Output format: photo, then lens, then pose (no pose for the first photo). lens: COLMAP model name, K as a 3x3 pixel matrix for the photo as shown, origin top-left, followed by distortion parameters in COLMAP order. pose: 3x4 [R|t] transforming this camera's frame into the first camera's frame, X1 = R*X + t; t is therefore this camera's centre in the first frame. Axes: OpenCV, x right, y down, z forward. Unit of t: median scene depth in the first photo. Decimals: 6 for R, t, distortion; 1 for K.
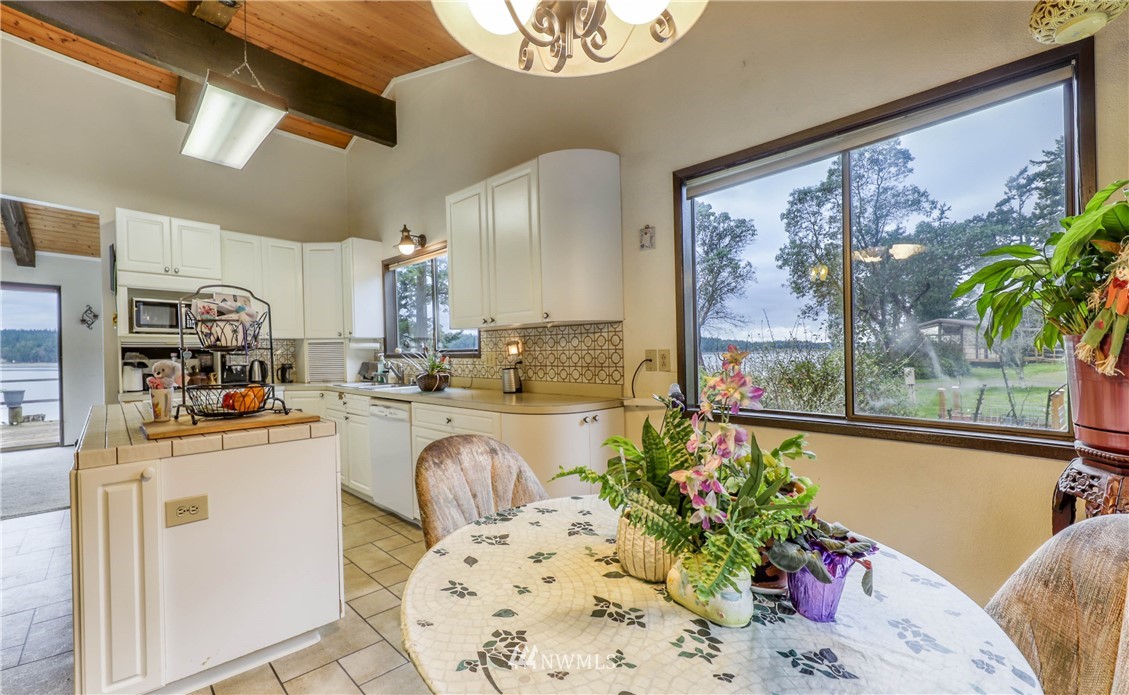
lens RADIAL K [[463.7, 0, 492.0], [0, 463.7, 370.3], [0, 0, 1]] dist [-0.035465, -0.000285]
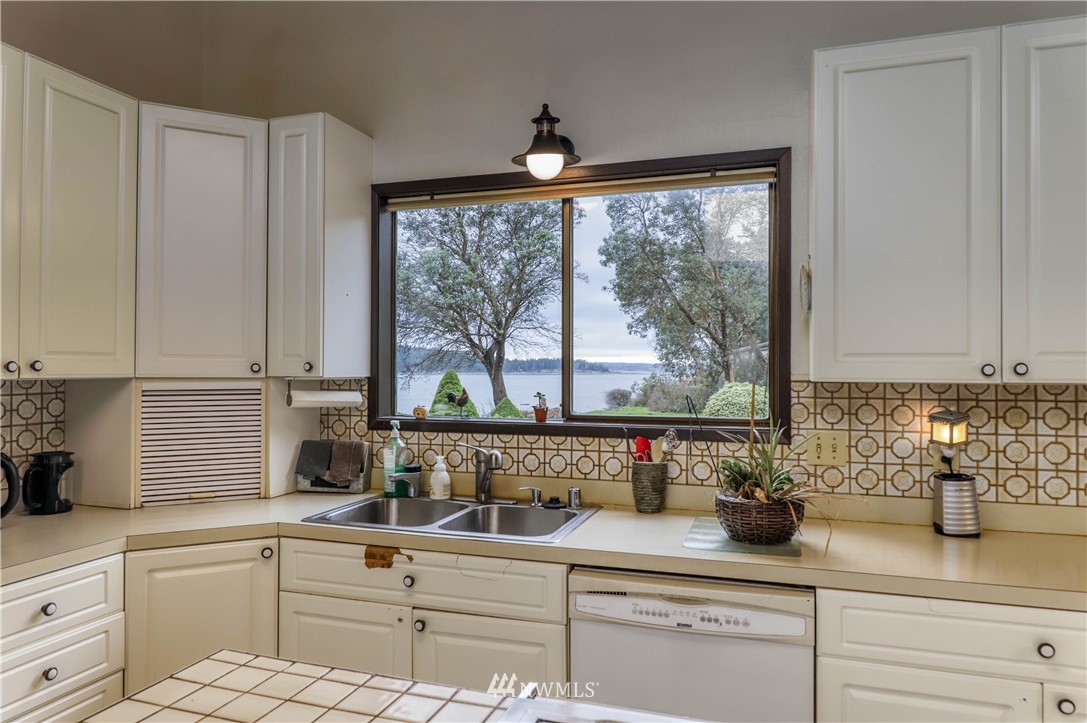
lens RADIAL K [[731.9, 0, 539.1], [0, 731.9, 359.3], [0, 0, 1]] dist [0.008670, 0.001732]
pose [[0.875334, 0.023367, 0.482954, -0.413442], [0.005624, 0.998272, -0.058493, -0.049245], [-0.483486, 0.053917, 0.873690, 0.386426]]
